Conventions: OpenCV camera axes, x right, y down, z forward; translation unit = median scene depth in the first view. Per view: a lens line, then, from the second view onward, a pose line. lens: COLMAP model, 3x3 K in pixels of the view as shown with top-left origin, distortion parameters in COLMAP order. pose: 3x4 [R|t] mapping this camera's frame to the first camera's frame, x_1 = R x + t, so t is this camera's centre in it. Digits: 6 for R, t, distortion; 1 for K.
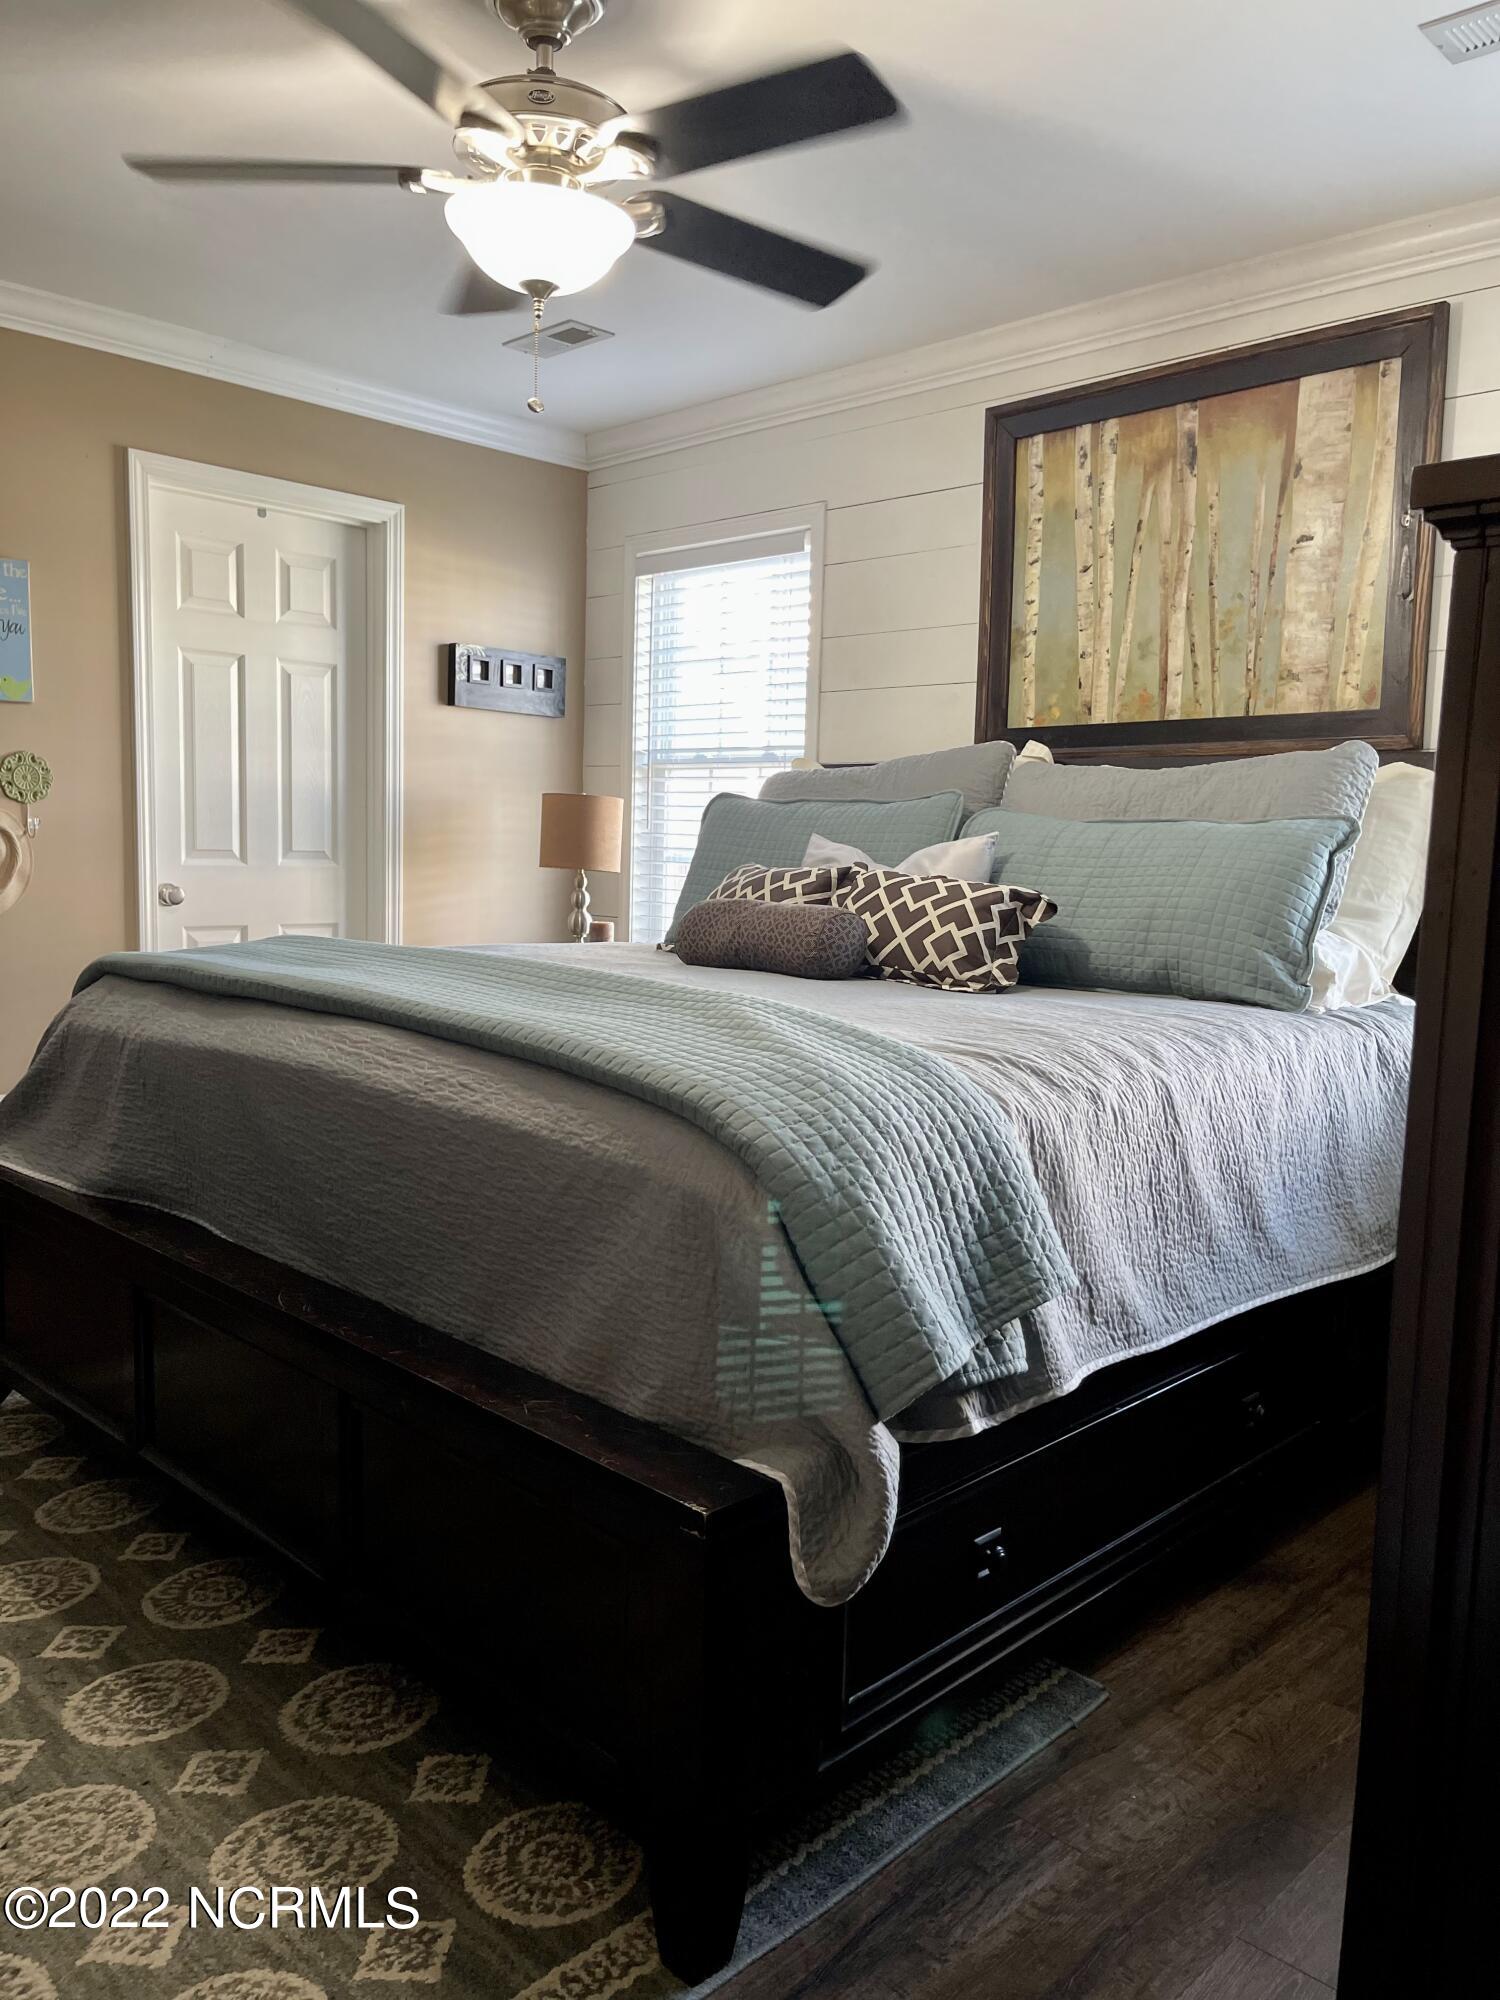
lens RADIAL K [[1511.8, 0, 747.4], [0, 1511.8, 1007.1], [0, 0, 1]] dist [0.064551, -0.082007]
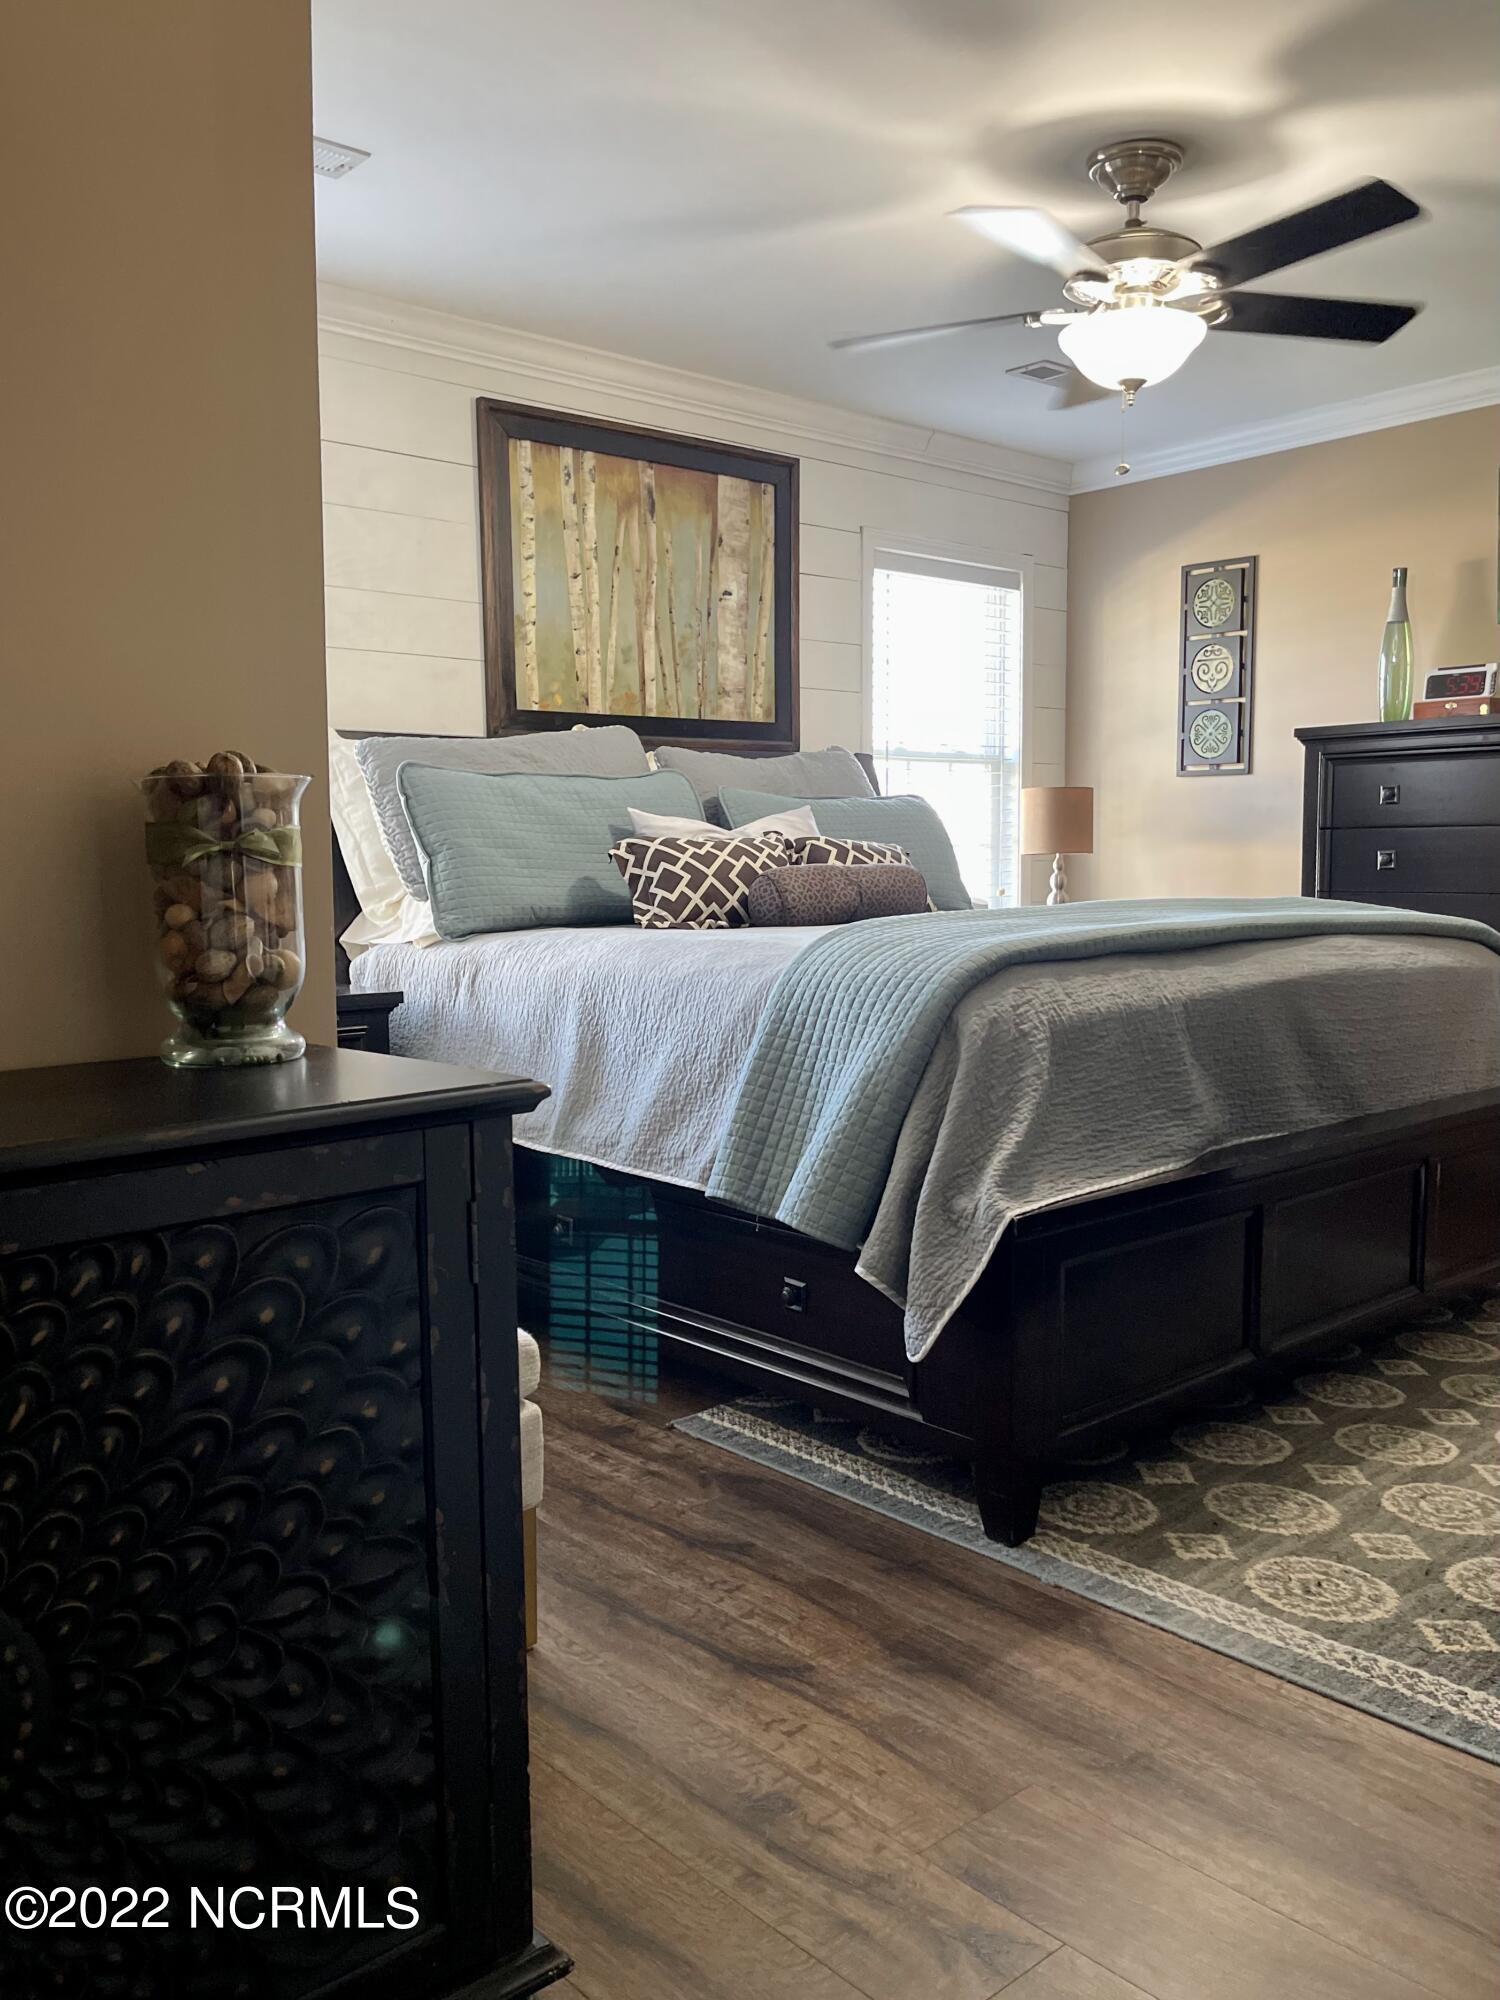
lens RADIAL K [[1615.1, 0, 751.7], [0, 1615.1, 1050.1], [0, 0, 1]] dist [-0.008044, -0.002643]
pose [[0.065954, -0.143785, 0.987409, -1.054102], [0.126096, 0.982831, 0.134696, -0.089862], [-0.989823, 0.115624, 0.082952, 0.849255]]
